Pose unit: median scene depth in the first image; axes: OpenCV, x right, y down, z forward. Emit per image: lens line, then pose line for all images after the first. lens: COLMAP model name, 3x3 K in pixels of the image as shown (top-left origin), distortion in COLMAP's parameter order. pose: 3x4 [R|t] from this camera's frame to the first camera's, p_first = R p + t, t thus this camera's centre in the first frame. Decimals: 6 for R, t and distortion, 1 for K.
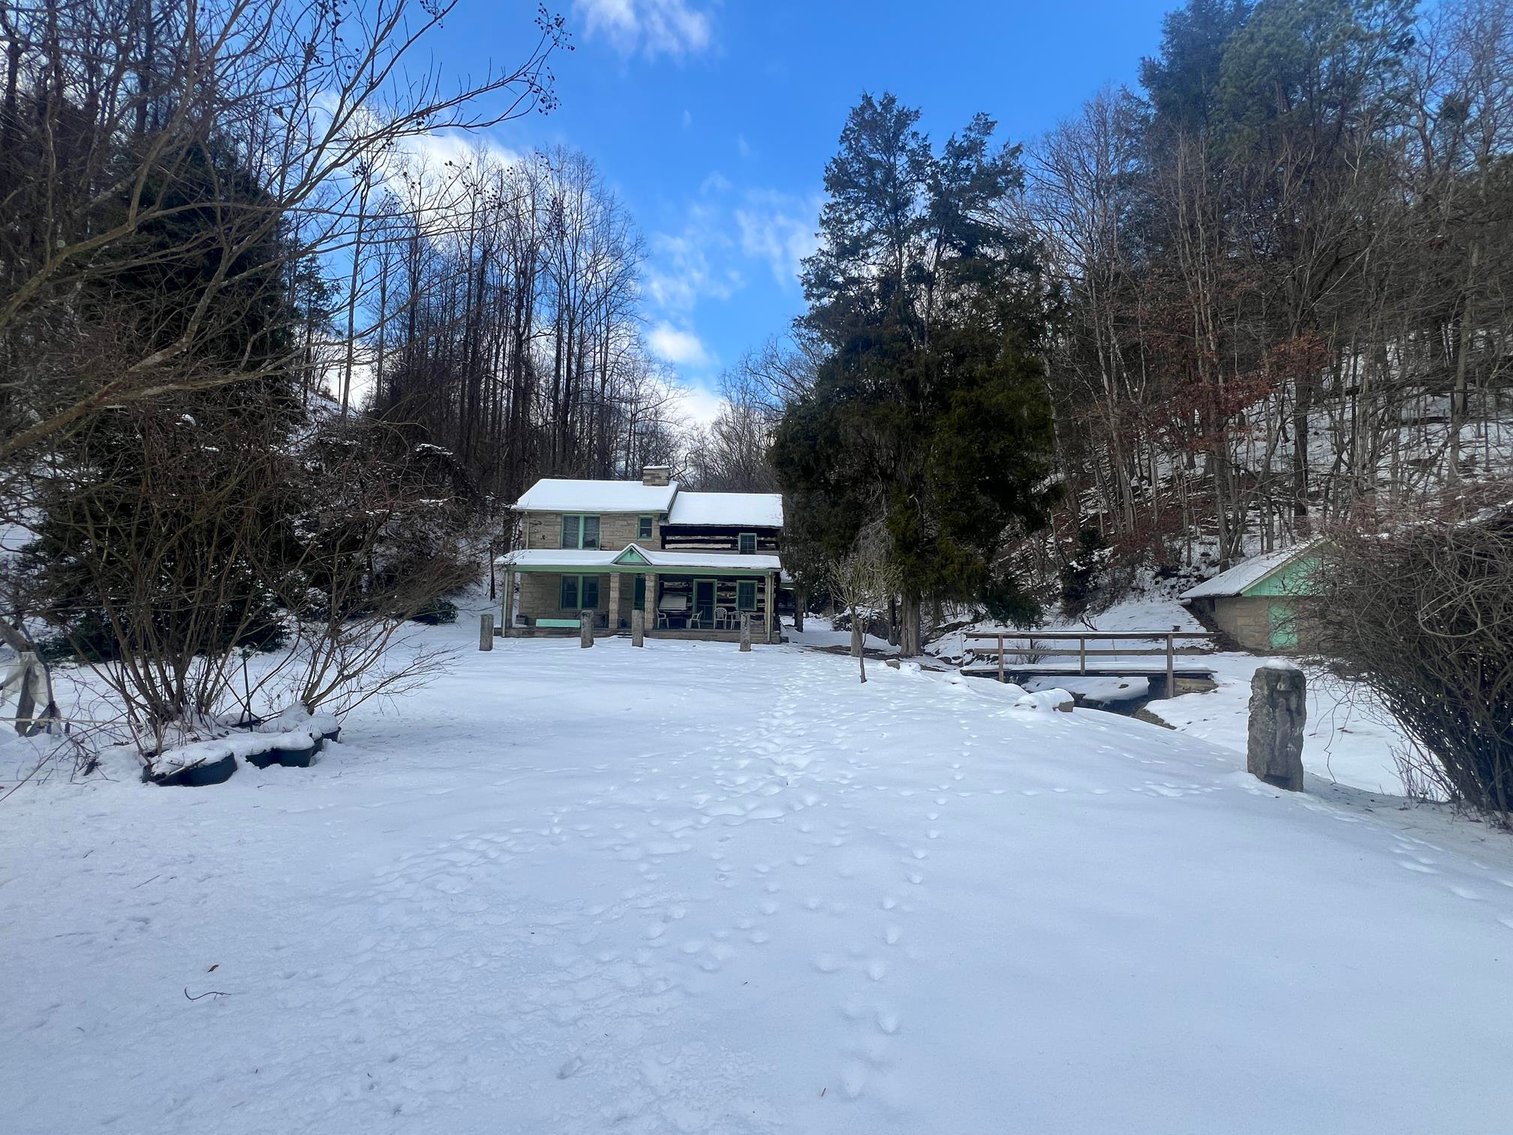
lens RADIAL K [[623.2, 0, 752.3], [0, 623.2, 571.5], [0, 0, 1]] dist [-0.003972, 0.000363]
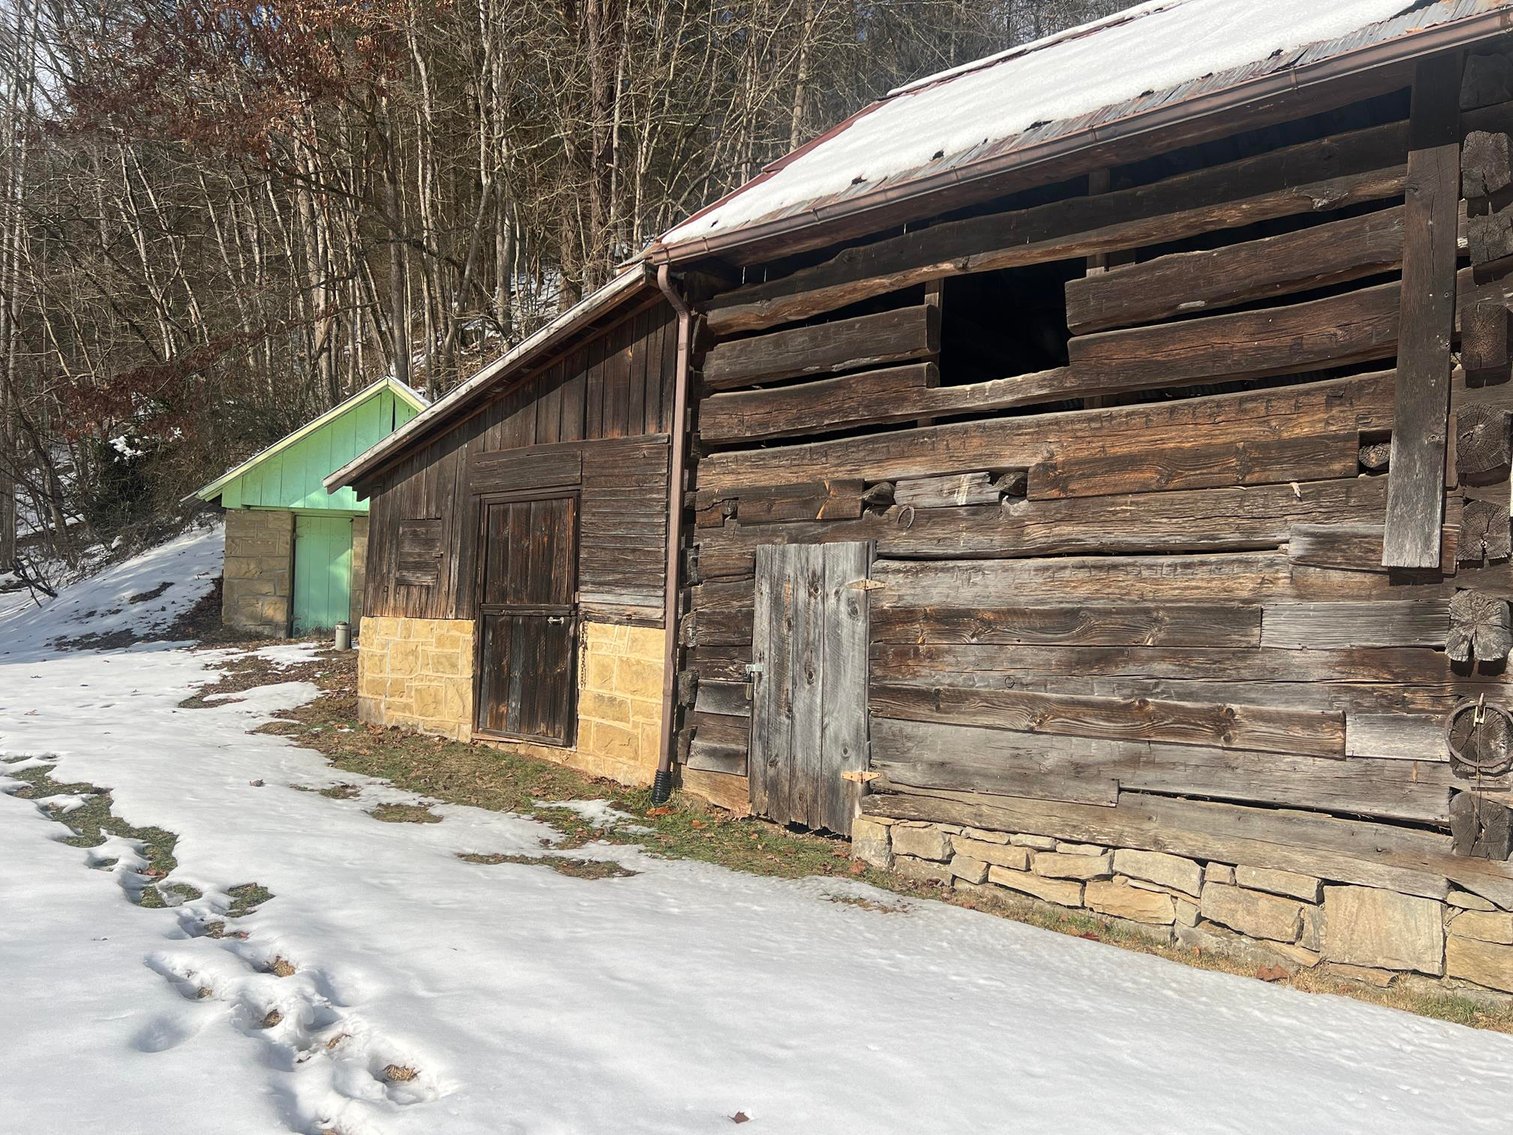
lens RADIAL K [[1129.6, 0, 764.7], [0, 1129.6, 573.3], [0, 0, 1]] dist [0.058617, -0.065823]
pose [[0.834639, 0.026039, 0.550182, 0.502429], [-0.052221, 0.998123, 0.031981, 0.030639], [-0.548317, -0.055424, 0.834432, 0.129678]]
